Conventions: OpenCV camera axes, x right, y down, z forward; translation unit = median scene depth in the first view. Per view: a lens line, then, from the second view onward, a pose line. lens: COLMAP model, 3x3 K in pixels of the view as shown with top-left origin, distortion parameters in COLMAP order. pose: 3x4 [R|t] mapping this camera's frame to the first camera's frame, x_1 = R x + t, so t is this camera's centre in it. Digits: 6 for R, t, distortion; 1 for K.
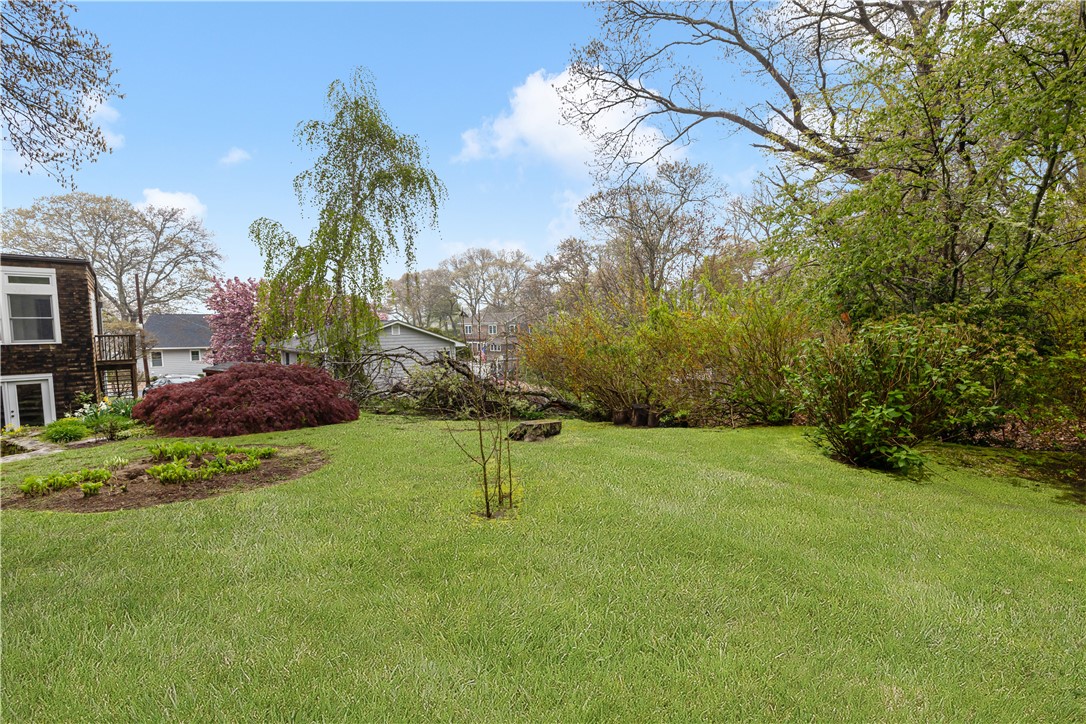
lens RADIAL K [[460.7, 0, 551.5], [0, 460.7, 357.7], [0, 0, 1]] dist [-0.003131, 0.000529]
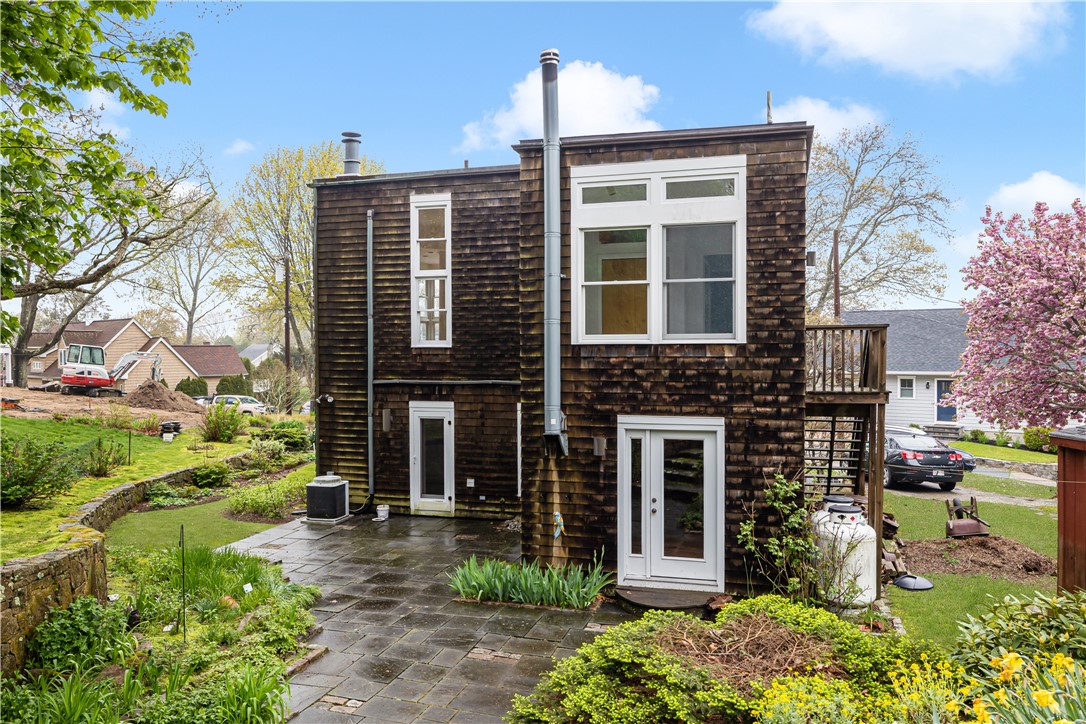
lens RADIAL K [[791.1, 0, 544.1], [0, 791.1, 367.4], [0, 0, 1]] dist [0.001786, 0.002985]
pose [[0.509420, 0.026222, -0.860118, -0.566491], [-0.059349, 0.998226, -0.004718, 0.003062], [0.858469, 0.053450, 0.510073, 0.503016]]
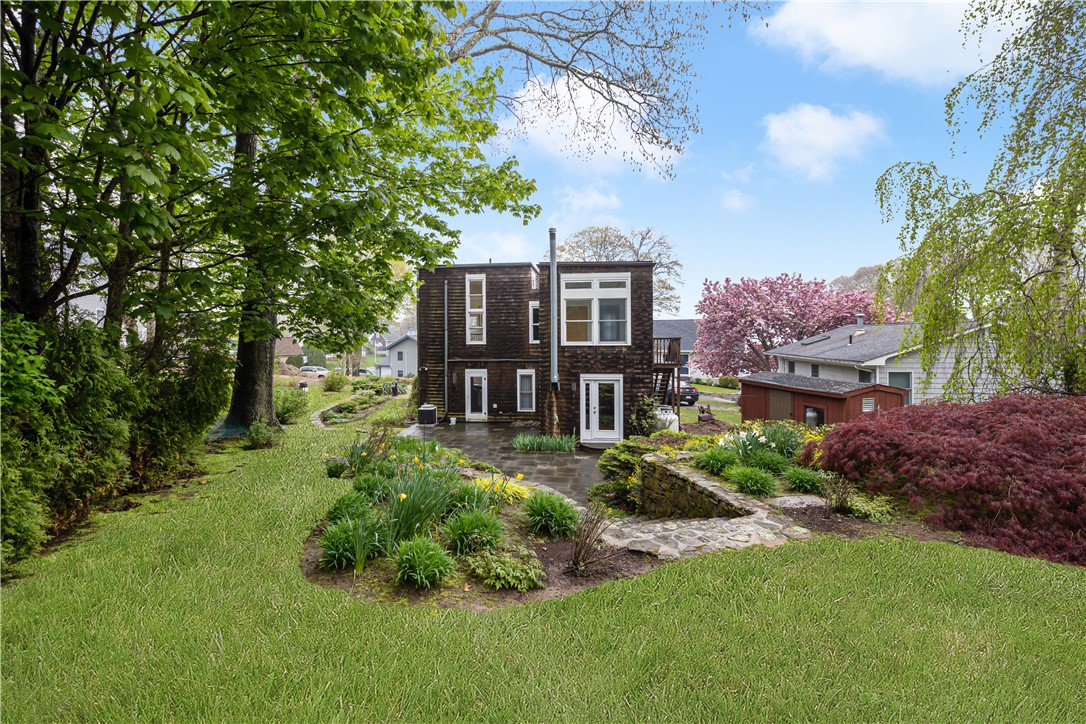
lens RADIAL K [[460.7, 0, 528.8], [0, 460.7, 341.1], [0, 0, 1]] dist [-0.003131, 0.000529]
pose [[0.645315, 0.014133, -0.763786, -0.431717], [-0.051421, 0.998365, -0.024972, -0.003397], [0.762184, 0.055390, 0.644987, 0.170228]]
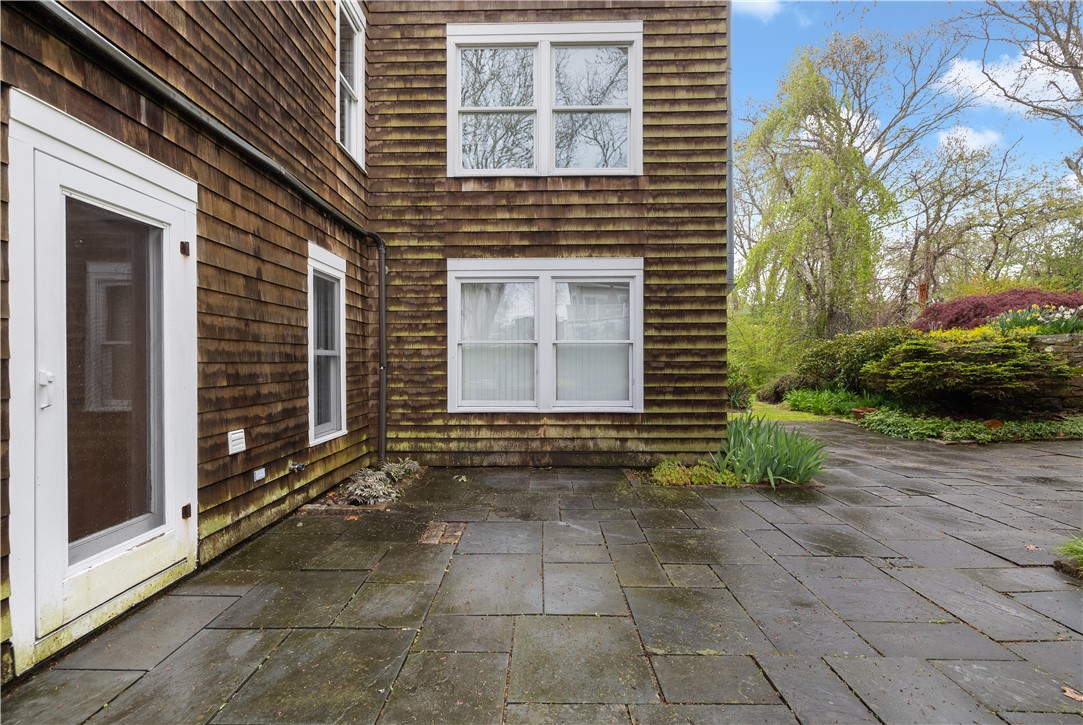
lens RADIAL K [[459.5, 0, 539.0], [0, 459.5, 361.8], [0, 0, 1]] dist [-0.003131, 0.000529]
pose [[0.694392, 0.025114, 0.719159, -1.543039], [0.012197, 0.998837, -0.046657, 0.128929], [-0.719494, 0.041169, 0.693278, 0.714965]]
